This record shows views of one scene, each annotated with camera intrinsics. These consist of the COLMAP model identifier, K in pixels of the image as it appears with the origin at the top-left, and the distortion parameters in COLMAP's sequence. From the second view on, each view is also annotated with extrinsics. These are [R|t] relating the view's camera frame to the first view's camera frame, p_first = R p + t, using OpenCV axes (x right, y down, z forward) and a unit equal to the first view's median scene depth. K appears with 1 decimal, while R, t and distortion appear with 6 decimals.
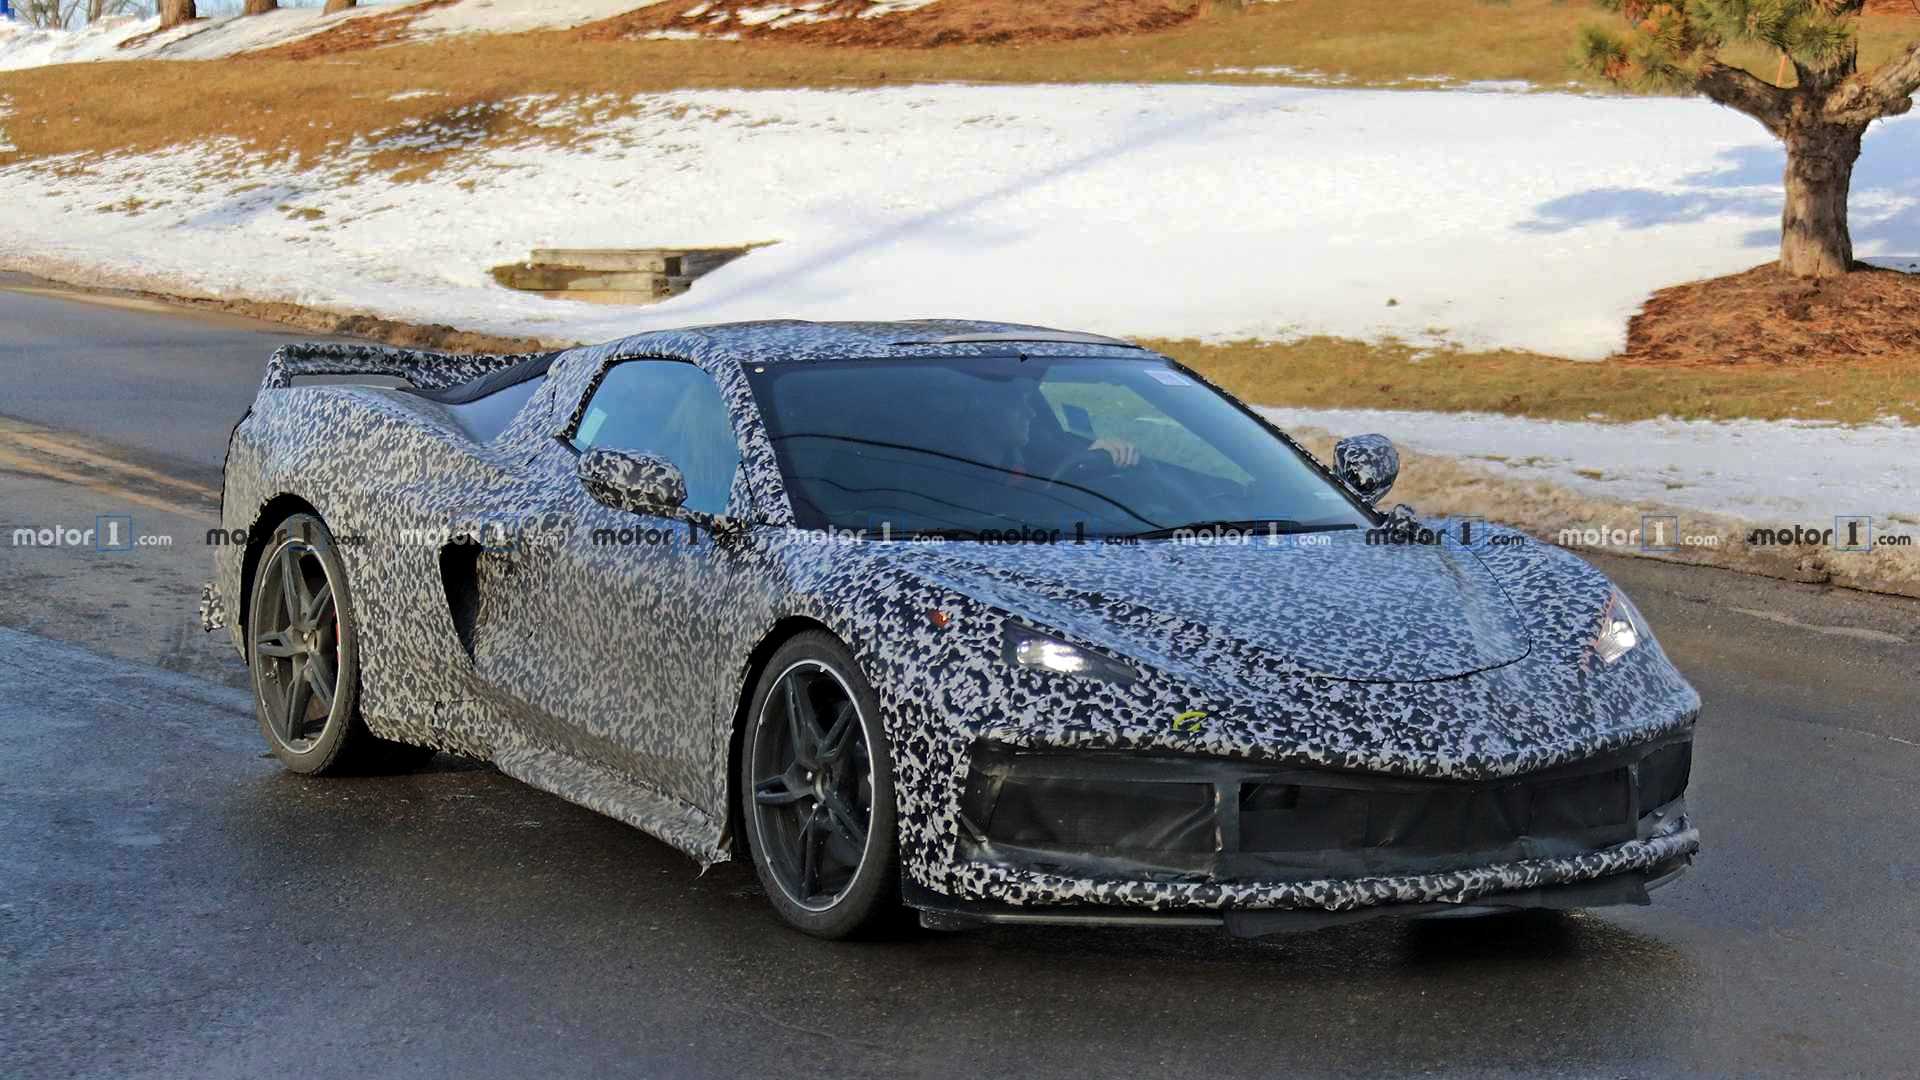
lens RADIAL K [[4912.1, 0, 1082.3], [0, 4912.1, 494.5], [0, 0, 1]] dist [0.602445, -0.112156]
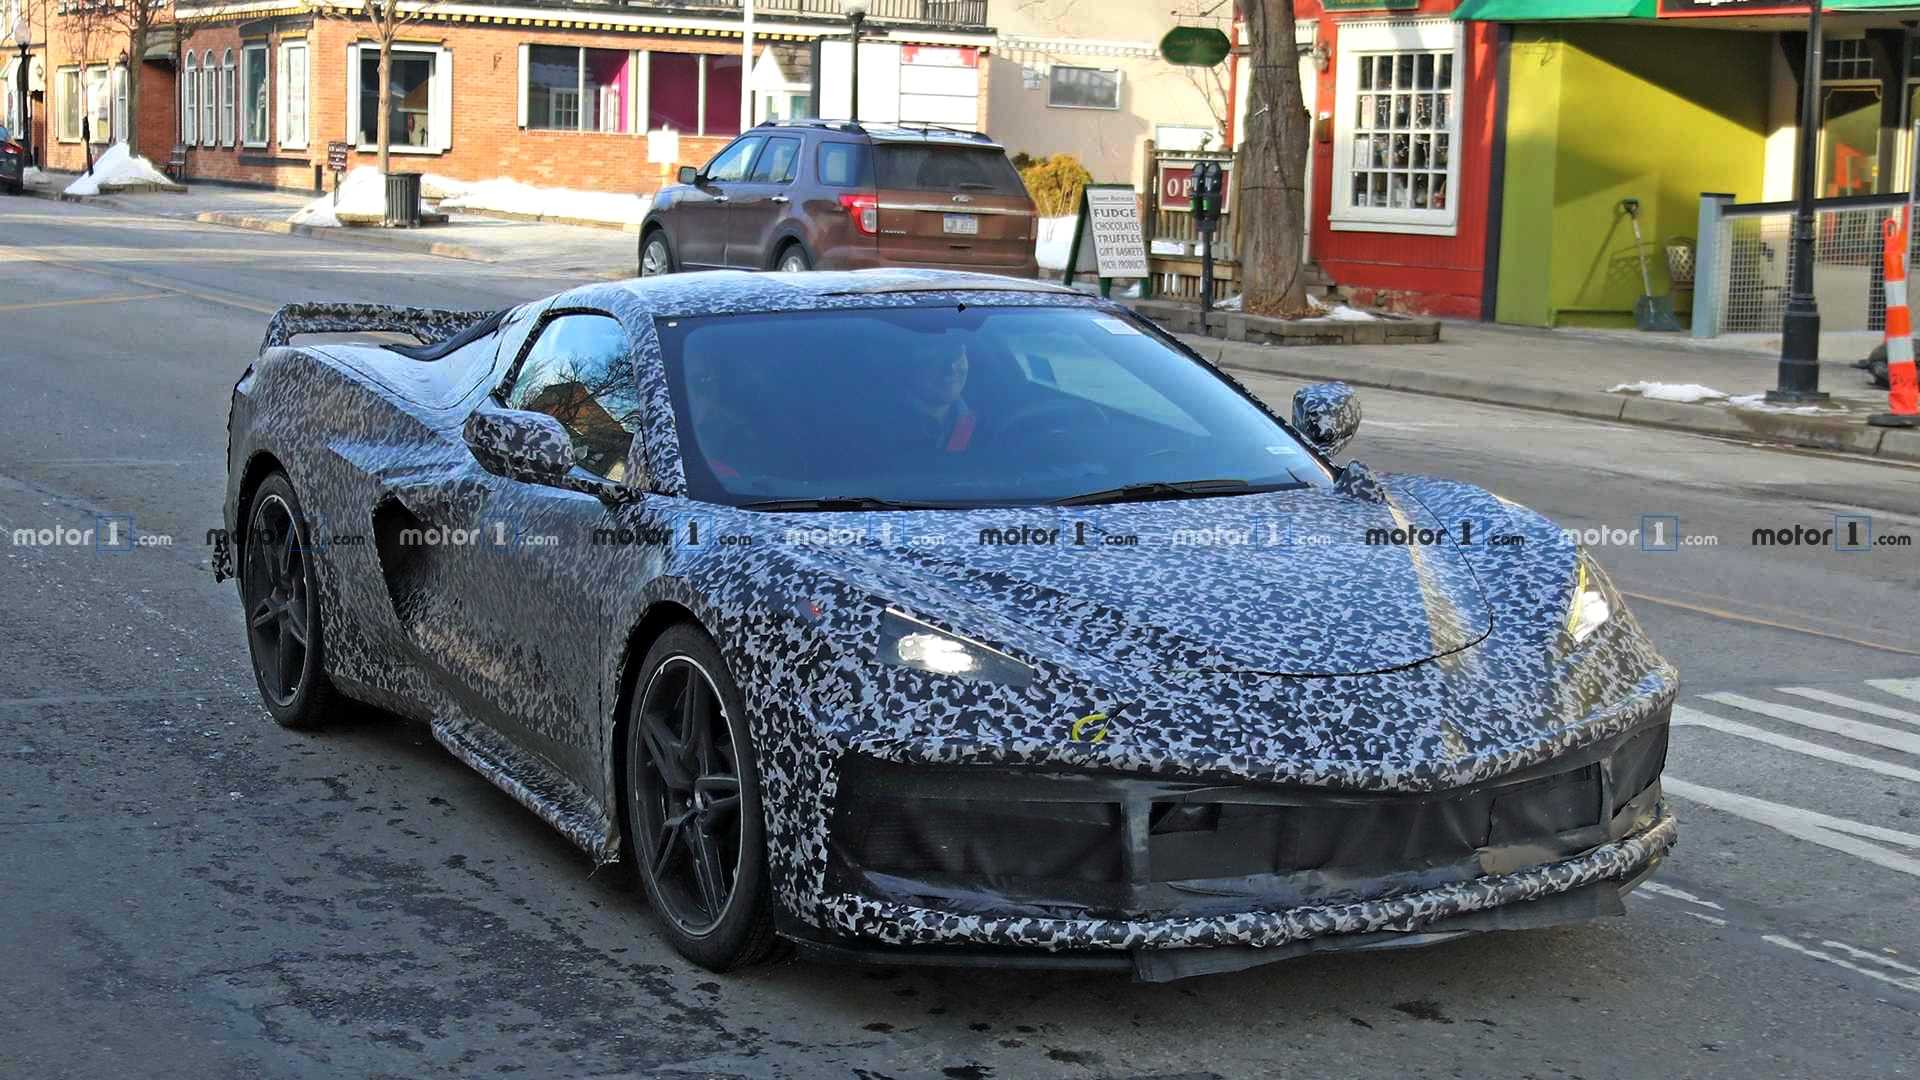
lens RADIAL K [[3368.3, 0, 1094.2], [0, 3368.3, 499.6], [0, 0, 1]] dist [0.052063, 0.104872]
pose [[0.999302, -0.010181, -0.035951, 0.043120], [0.011260, 0.999488, 0.029935, -0.011611], [0.035628, -0.030319, 0.998905, 0.408504]]
